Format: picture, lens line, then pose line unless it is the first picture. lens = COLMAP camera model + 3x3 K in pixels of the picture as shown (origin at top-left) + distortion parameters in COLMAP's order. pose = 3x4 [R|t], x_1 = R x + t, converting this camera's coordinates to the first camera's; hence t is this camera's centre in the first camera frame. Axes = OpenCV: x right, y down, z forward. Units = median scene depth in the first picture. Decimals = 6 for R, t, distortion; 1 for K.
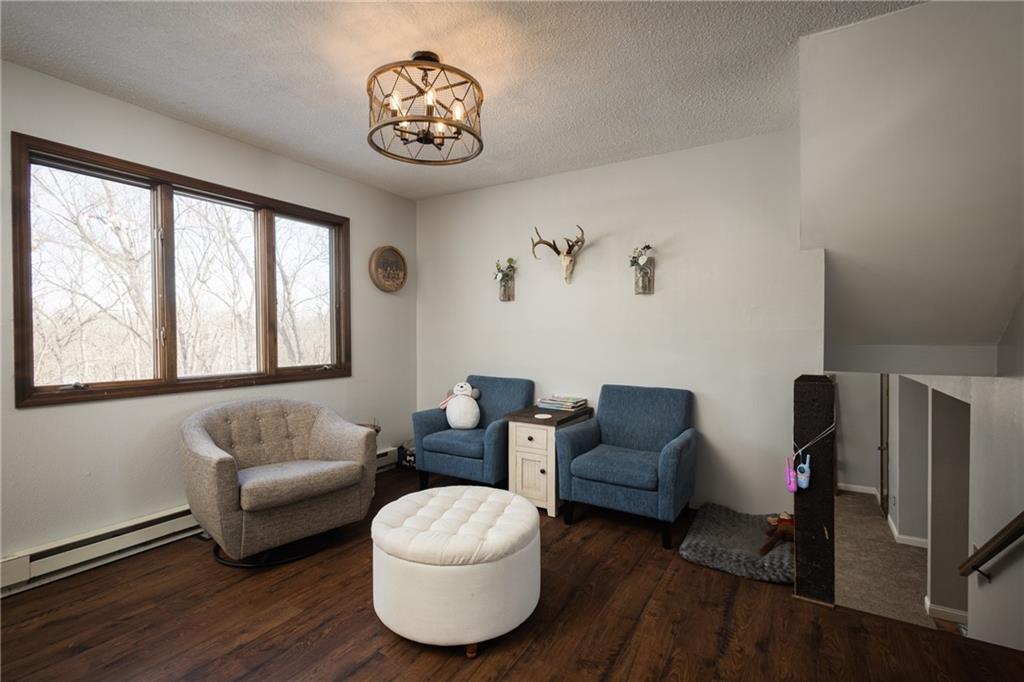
lens RADIAL K [[469.1, 0, 513.4], [0, 469.1, 338.2], [0, 0, 1]] dist [0.005099, 0.000274]
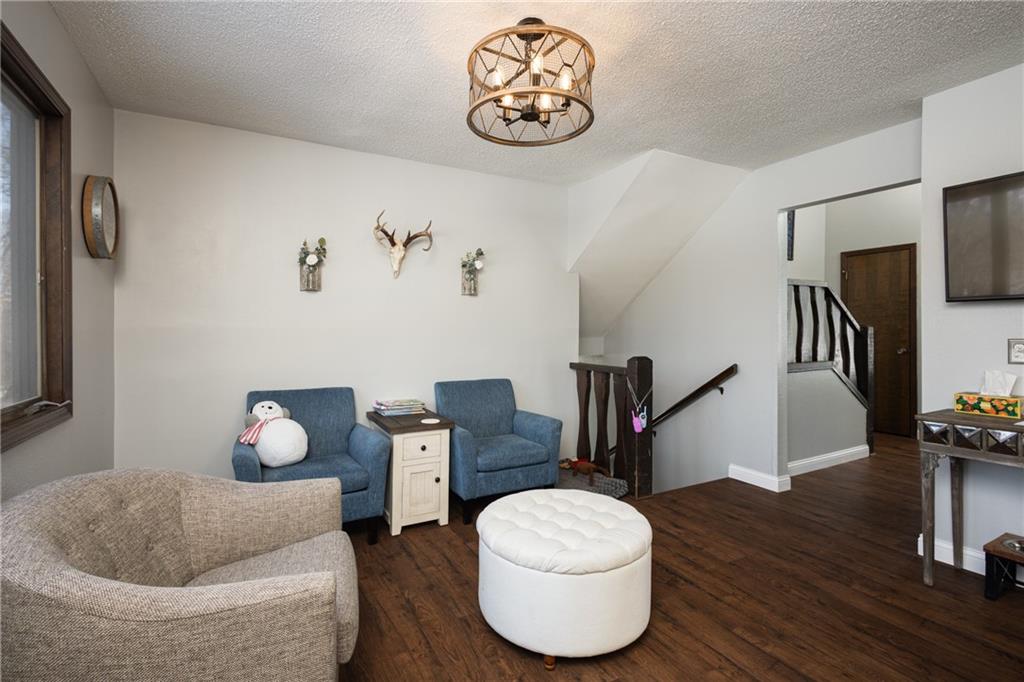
lens RADIAL K [[469.1, 0, 501.1], [0, 469.1, 334.4], [0, 0, 1]] dist [0.005099, 0.000274]
pose [[0.506668, -0.007482, 0.862109, -0.627256], [0.015973, 0.999872, -0.000710, -0.002555], [-0.861993, 0.014130, 0.506723, 0.384612]]
